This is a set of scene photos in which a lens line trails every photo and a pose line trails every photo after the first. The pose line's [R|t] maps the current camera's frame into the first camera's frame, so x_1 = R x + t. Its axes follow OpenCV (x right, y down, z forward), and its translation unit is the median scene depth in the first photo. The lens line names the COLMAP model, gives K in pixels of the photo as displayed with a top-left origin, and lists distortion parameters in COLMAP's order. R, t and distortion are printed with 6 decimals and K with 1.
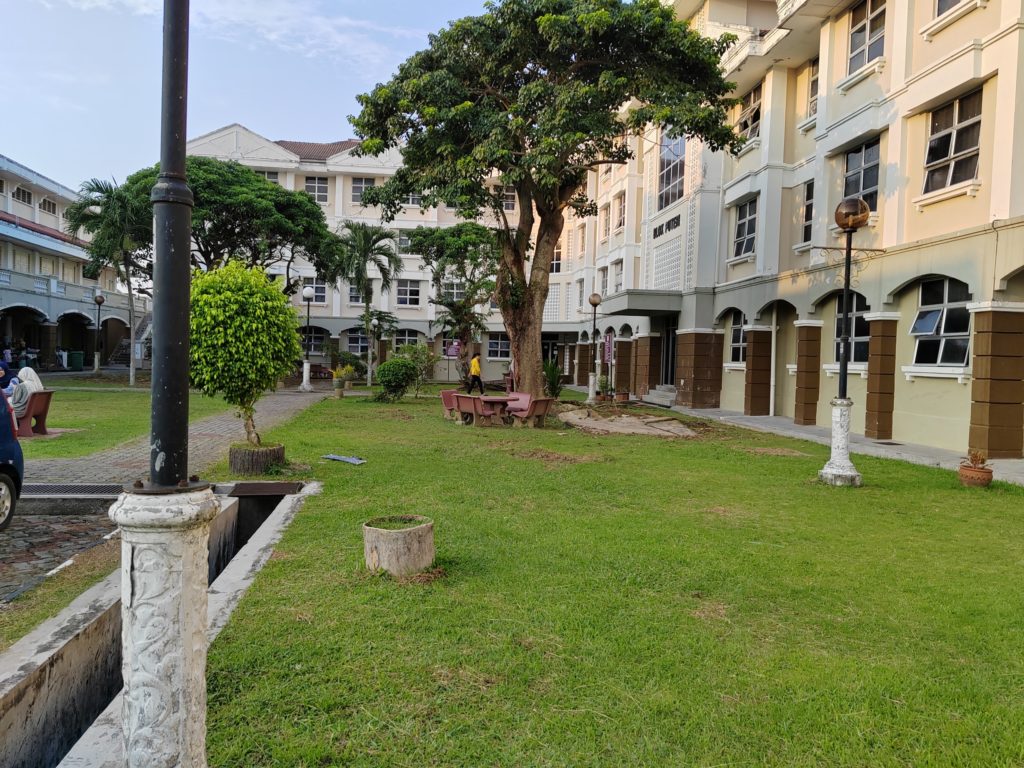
lens RADIAL K [[779.3, 0, 507.4], [0, 779.3, 383.9], [0, 0, 1]] dist [0.060959, -0.068162]
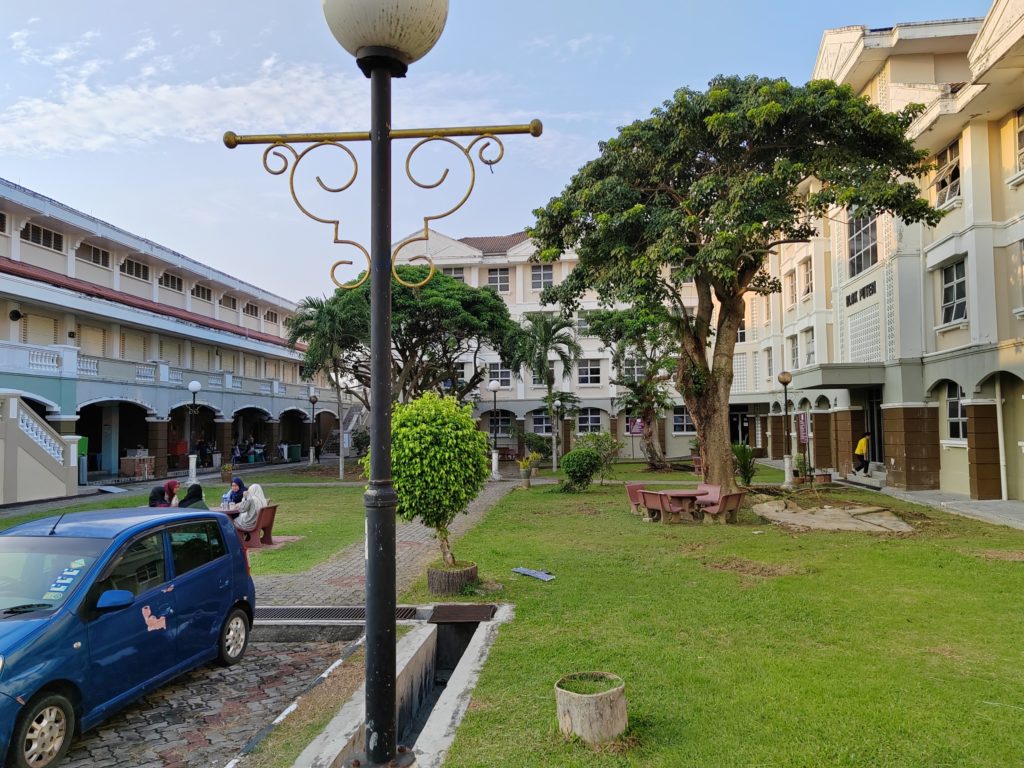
lens RADIAL K [[779.3, 0, 507.4], [0, 779.3, 383.9], [0, 0, 1]] dist [0.060959, -0.068162]
pose [[0.971775, -0.055176, -0.229364, 0.002544], [0.034744, 0.995135, -0.092187, -0.027904], [0.233335, 0.081616, 0.968965, -0.007371]]
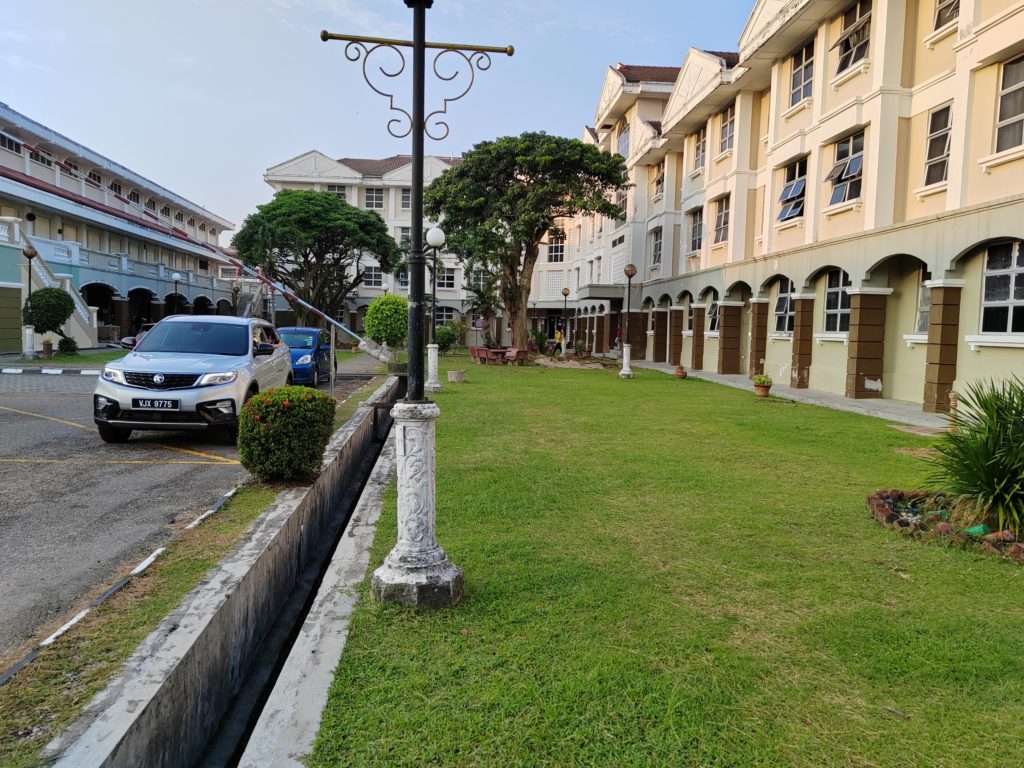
lens RADIAL K [[779.3, 0, 507.4], [0, 779.3, 383.9], [0, 0, 1]] dist [0.060959, -0.068162]
pose [[0.999152, -0.000757, -0.041177, 0.067342], [0.002277, 0.999317, 0.036870, 0.024469], [0.041121, -0.036932, 0.998471, -0.694695]]
